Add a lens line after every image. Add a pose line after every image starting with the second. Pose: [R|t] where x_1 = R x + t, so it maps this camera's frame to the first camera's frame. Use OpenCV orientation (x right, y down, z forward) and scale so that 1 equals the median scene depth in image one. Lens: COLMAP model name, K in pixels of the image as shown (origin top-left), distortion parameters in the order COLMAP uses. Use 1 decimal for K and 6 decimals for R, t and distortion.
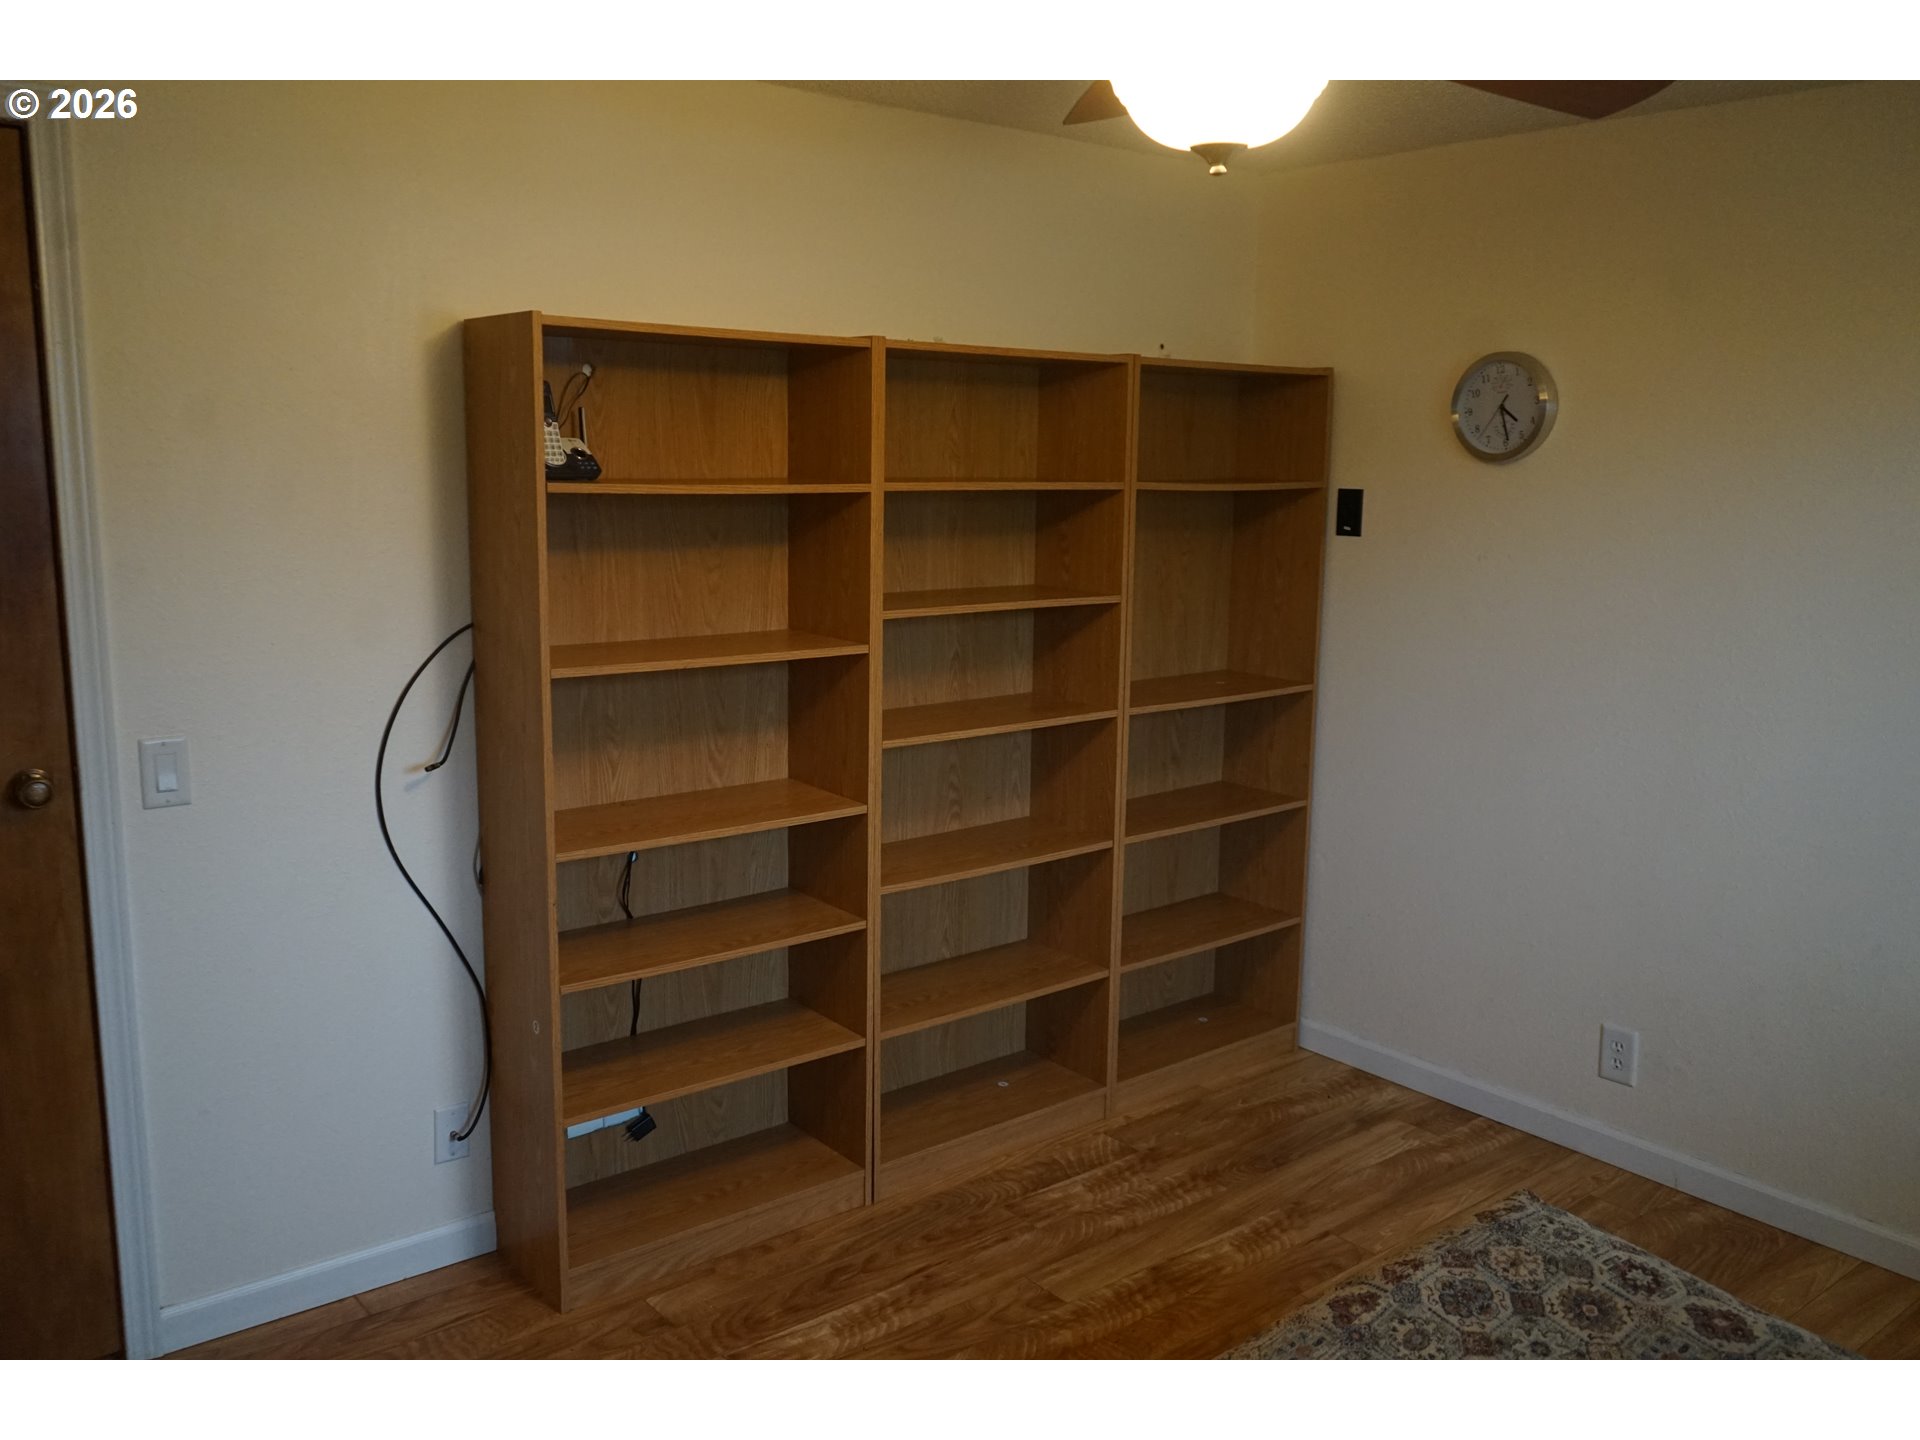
lens RADIAL K [[1544.3, 0, 953.2], [0, 1544.3, 723.2], [0, 0, 1]] dist [-0.002875, 0.007432]
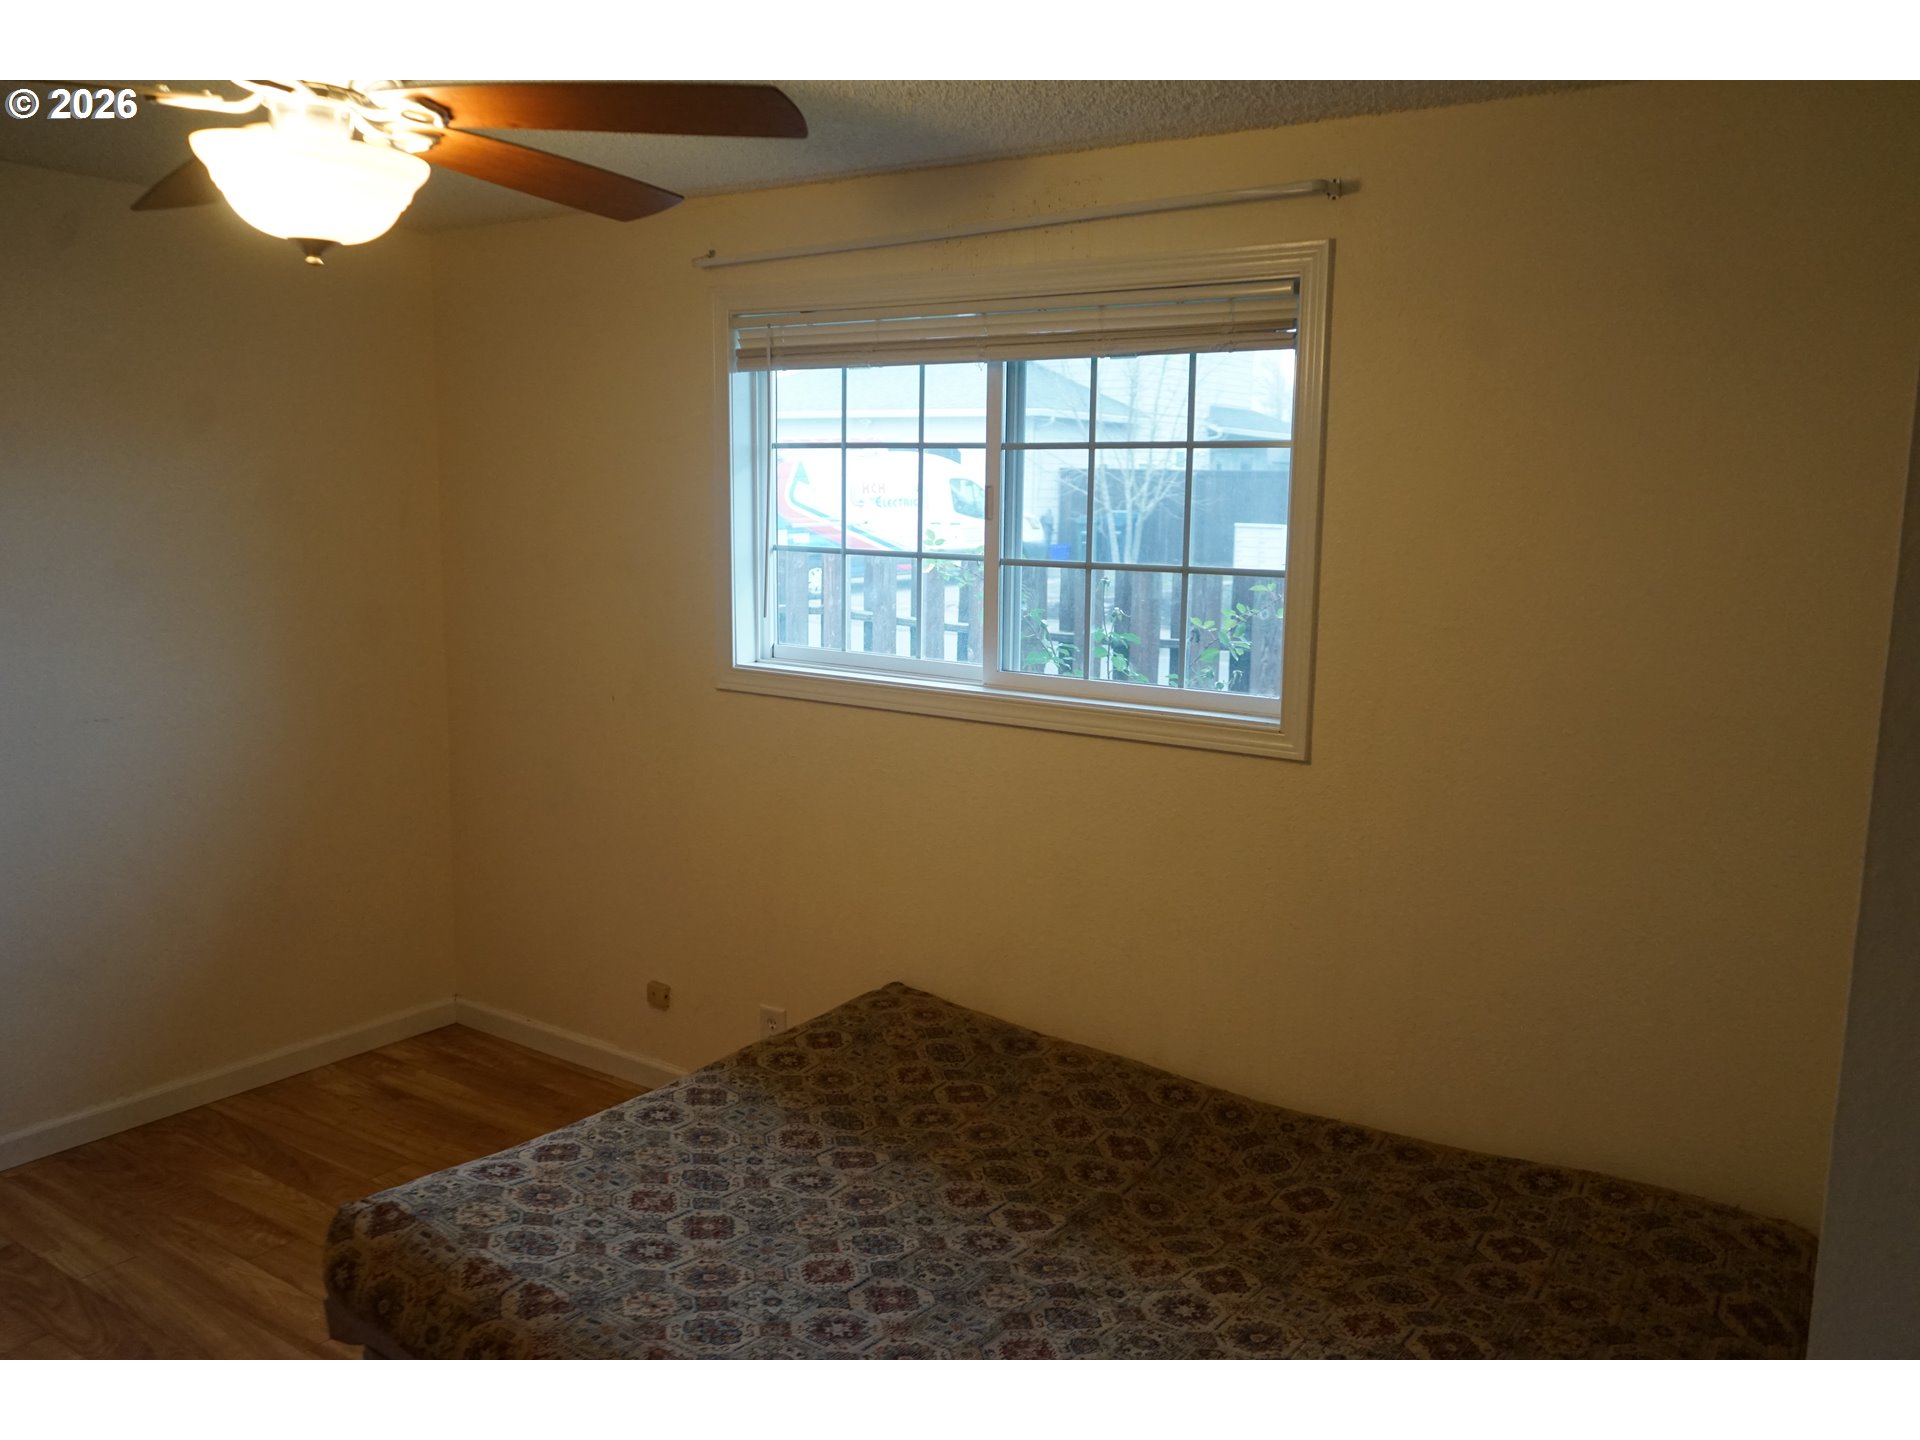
lens RADIAL K [[1544.3, 0, 953.2], [0, 1544.3, 723.2], [0, 0, 1]] dist [-0.002875, 0.007432]
pose [[-0.255925, -0.212563, 0.943037, -0.805925], [0.139551, 0.957184, 0.253623, -0.275300], [-0.956571, 0.196510, -0.215304, 0.883193]]
